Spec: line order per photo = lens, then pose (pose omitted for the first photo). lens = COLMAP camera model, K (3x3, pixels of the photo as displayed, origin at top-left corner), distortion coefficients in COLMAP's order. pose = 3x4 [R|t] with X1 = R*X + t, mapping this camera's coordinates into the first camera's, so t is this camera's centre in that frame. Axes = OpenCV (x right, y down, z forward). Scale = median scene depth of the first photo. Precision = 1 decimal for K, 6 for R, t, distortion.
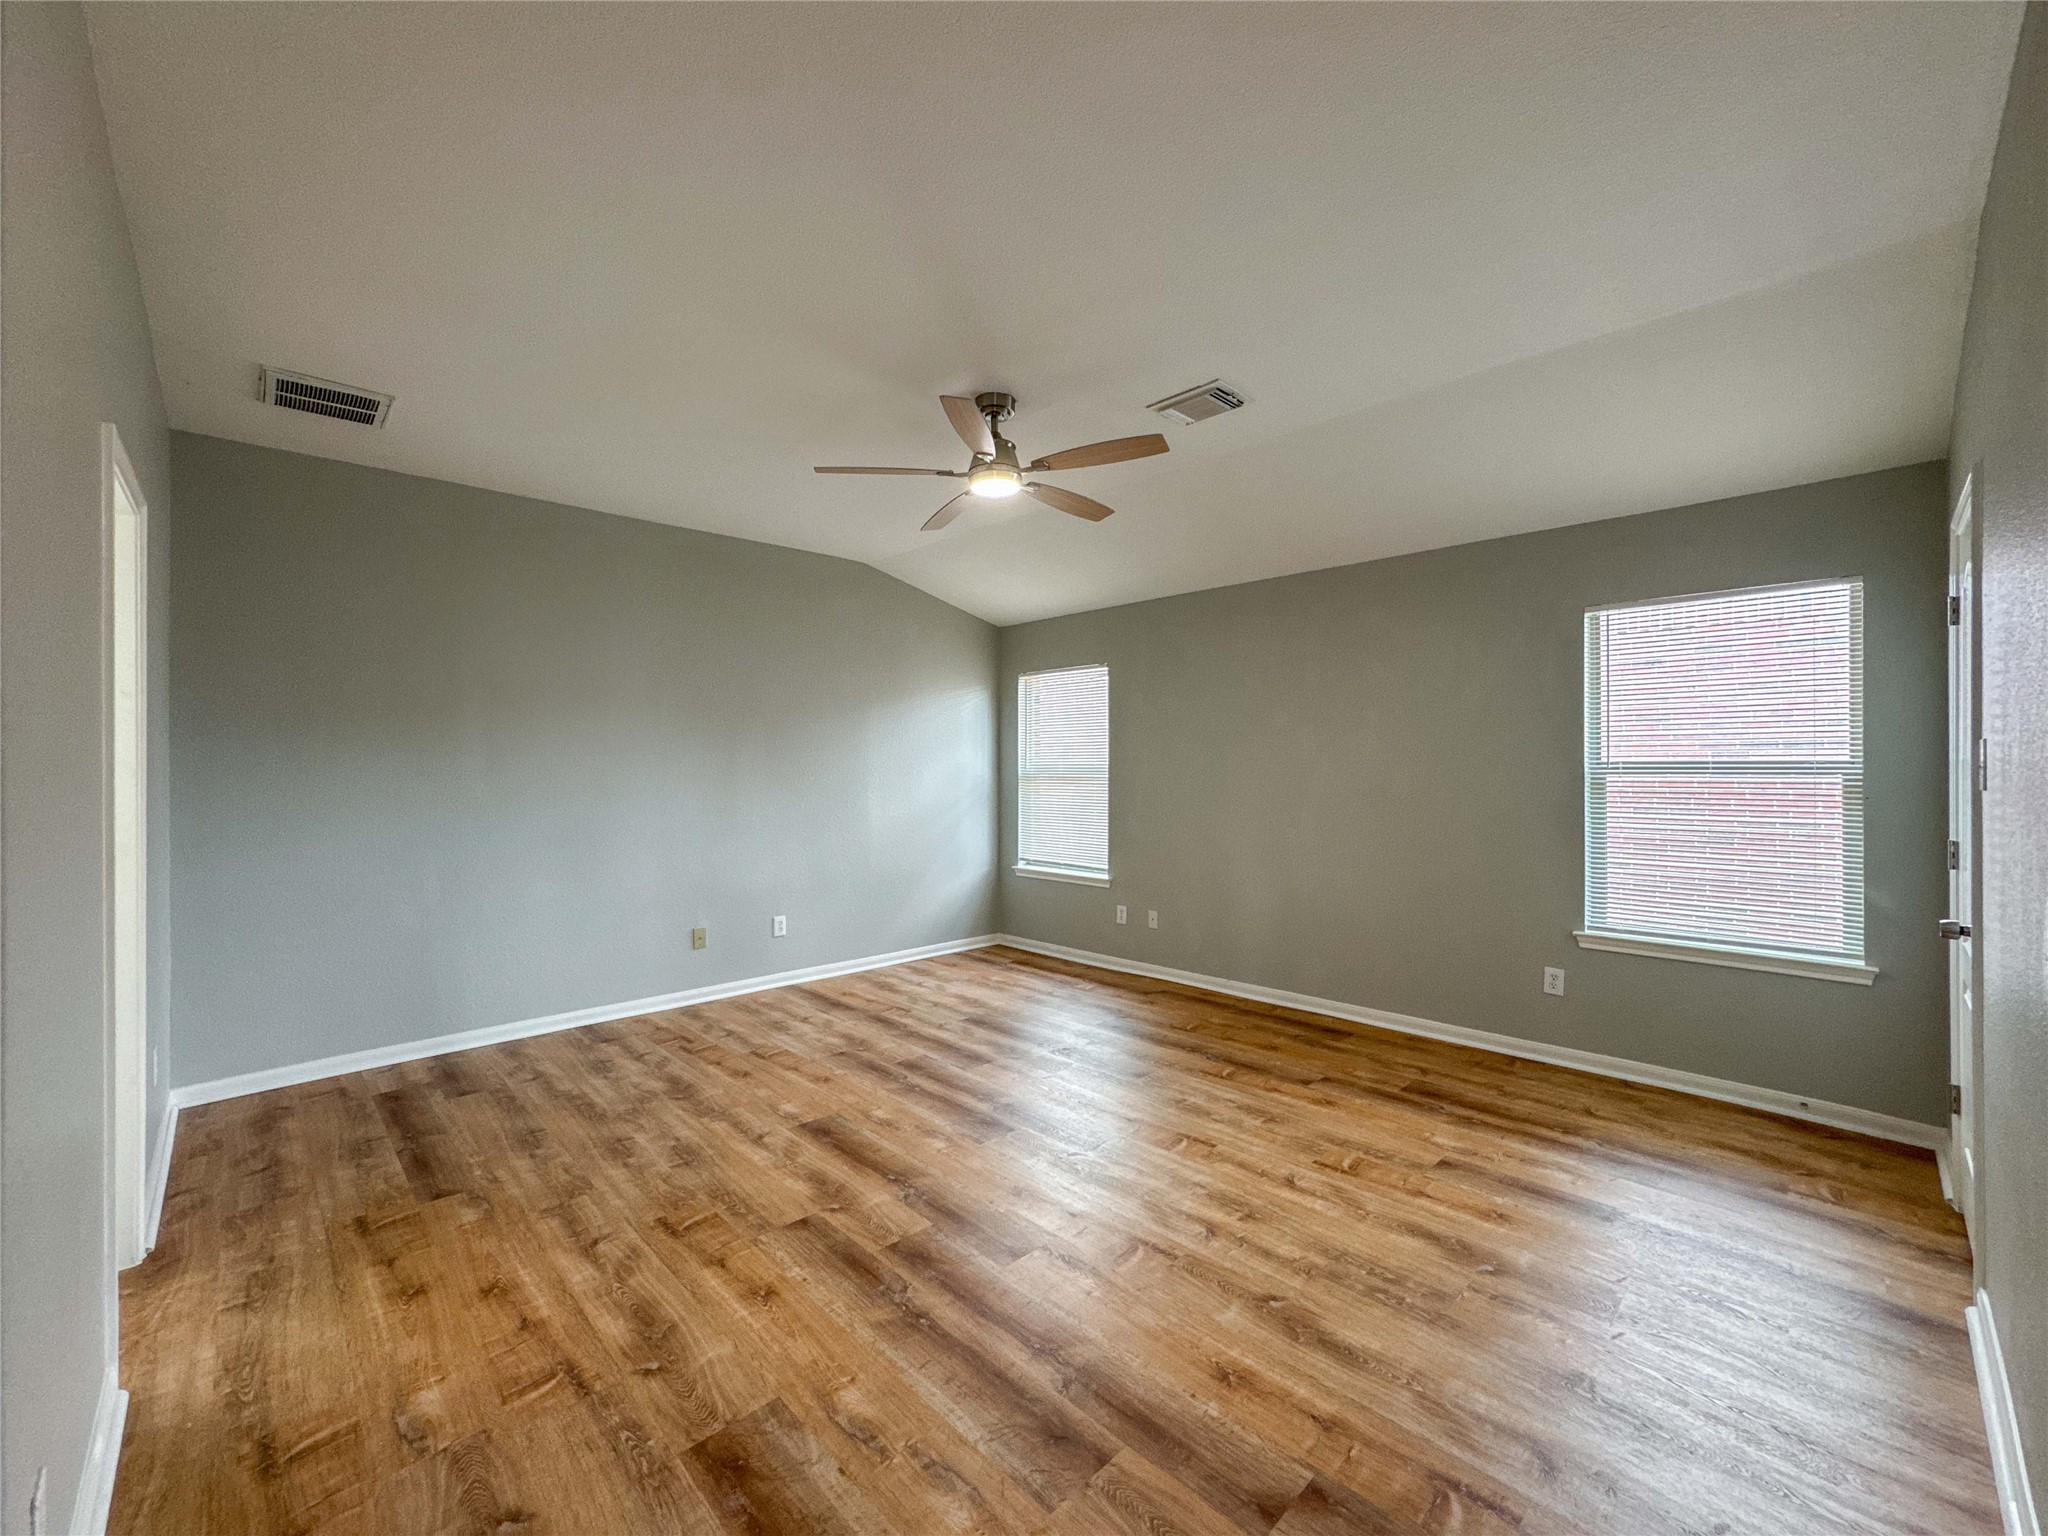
lens RADIAL K [[825.8, 0, 1019.4], [0, 825.8, 763.0], [0, 0, 1]] dist [0.013167, 0.000160]
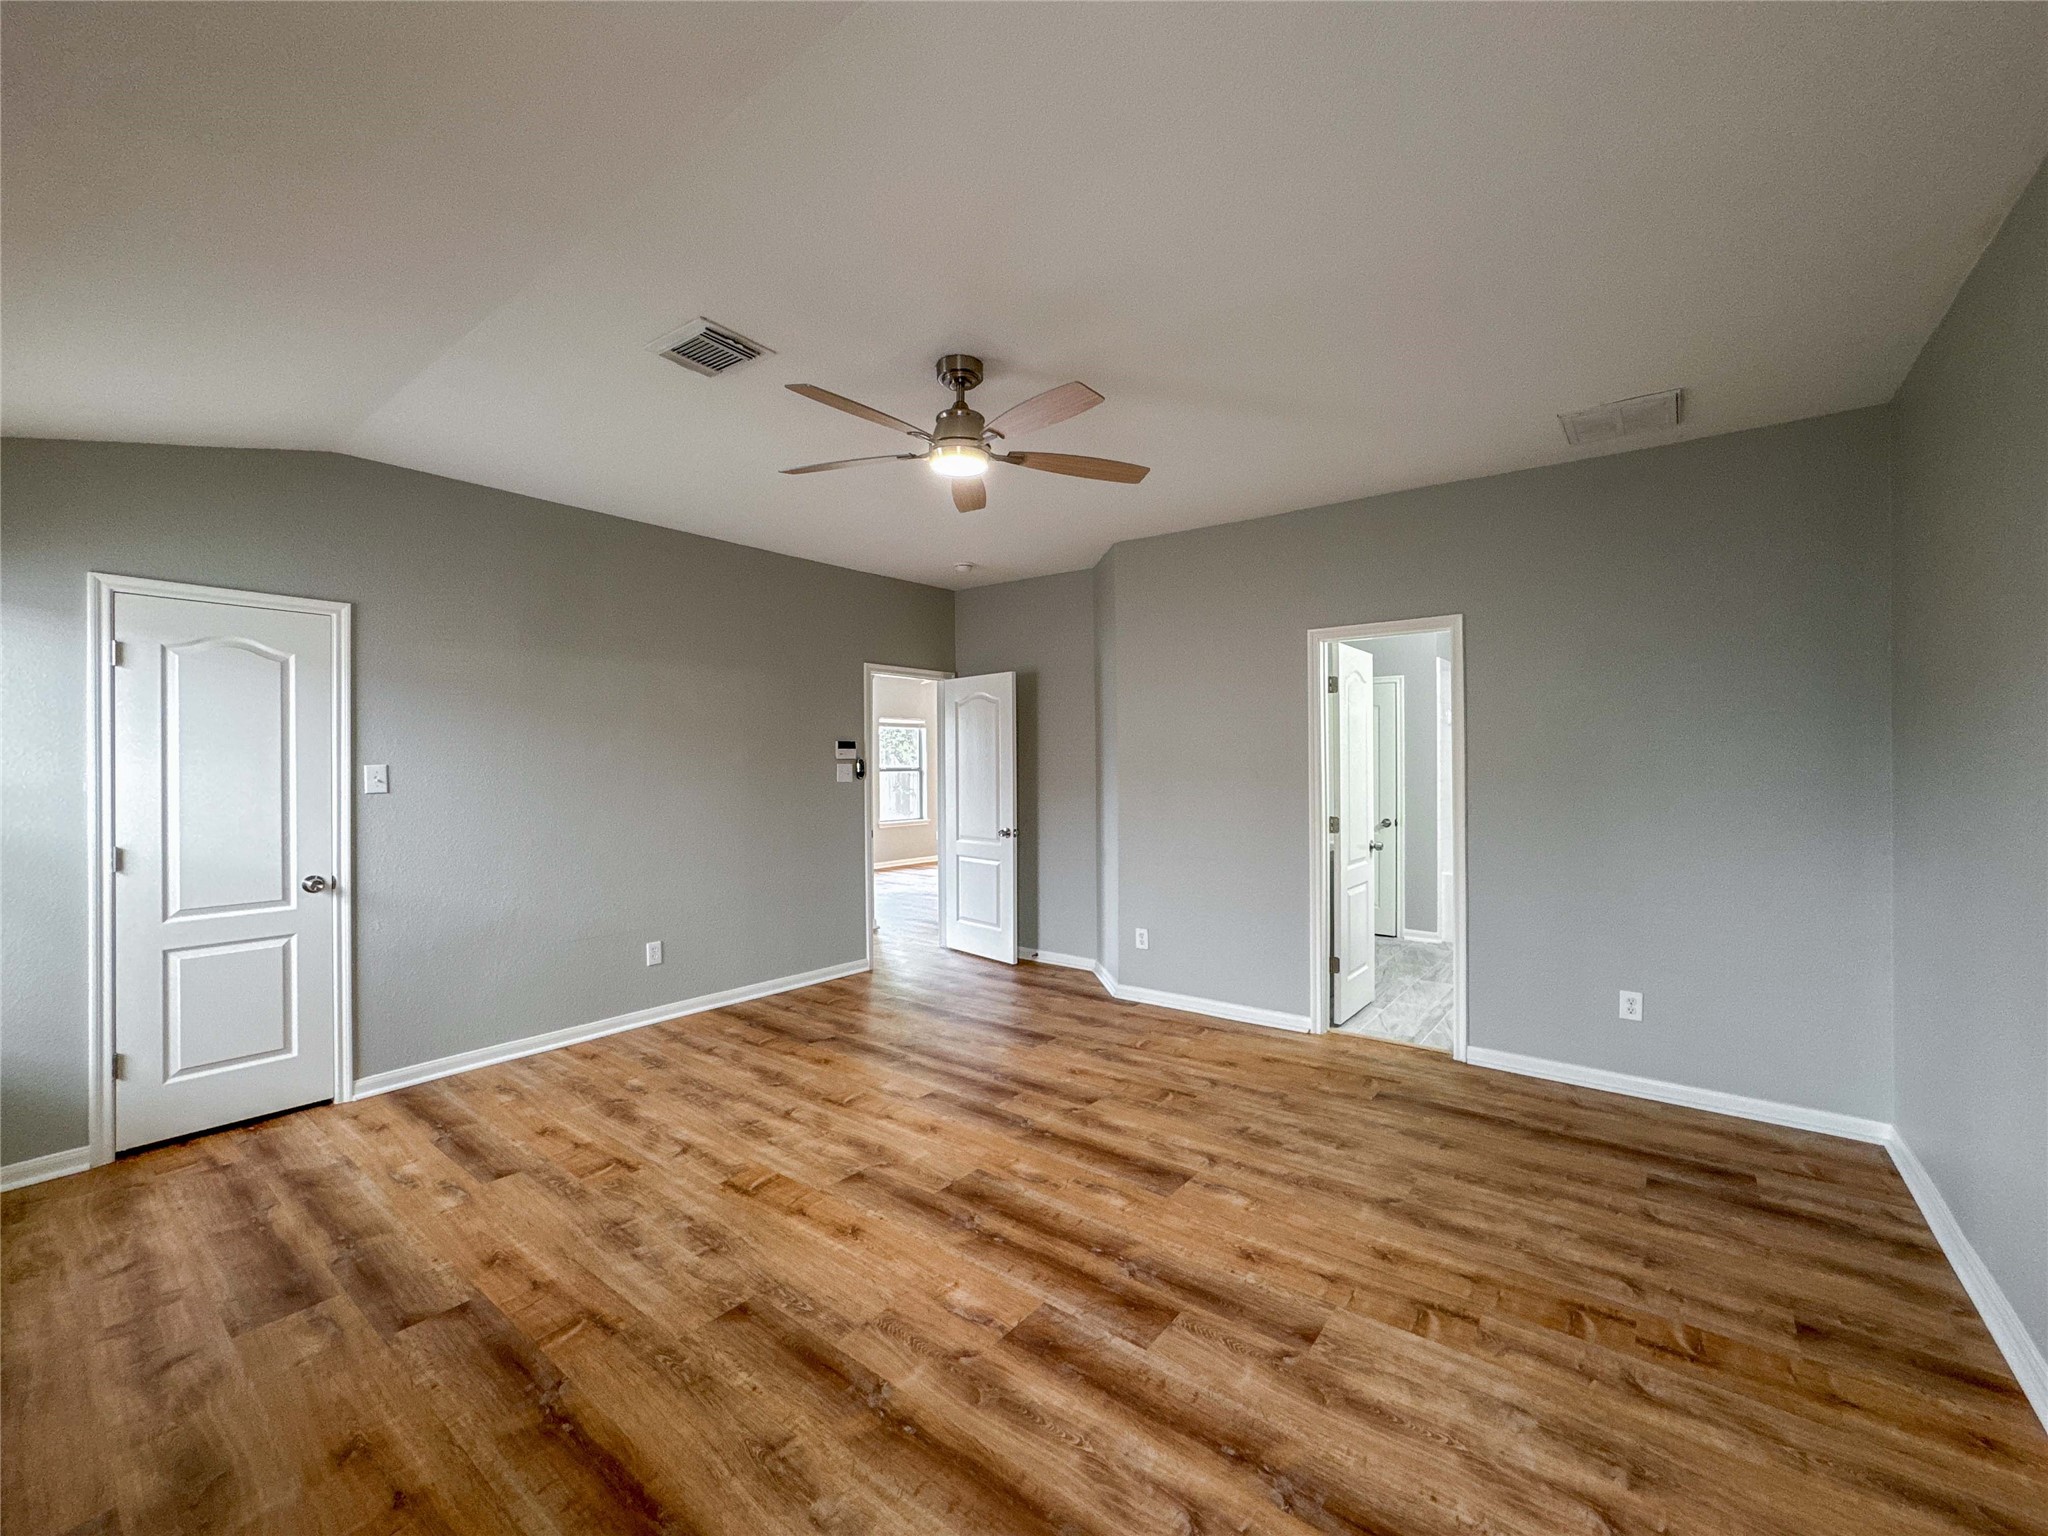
lens RADIAL K [[825.8, 0, 1022.7], [0, 825.8, 767.1], [0, 0, 1]] dist [0.013167, 0.000160]
pose [[-0.988826, 0.009461, -0.148777, 0.037979], [0.009400, 0.999955, 0.001112, 0.000448], [0.148781, -0.000299, -0.988870, 1.914009]]
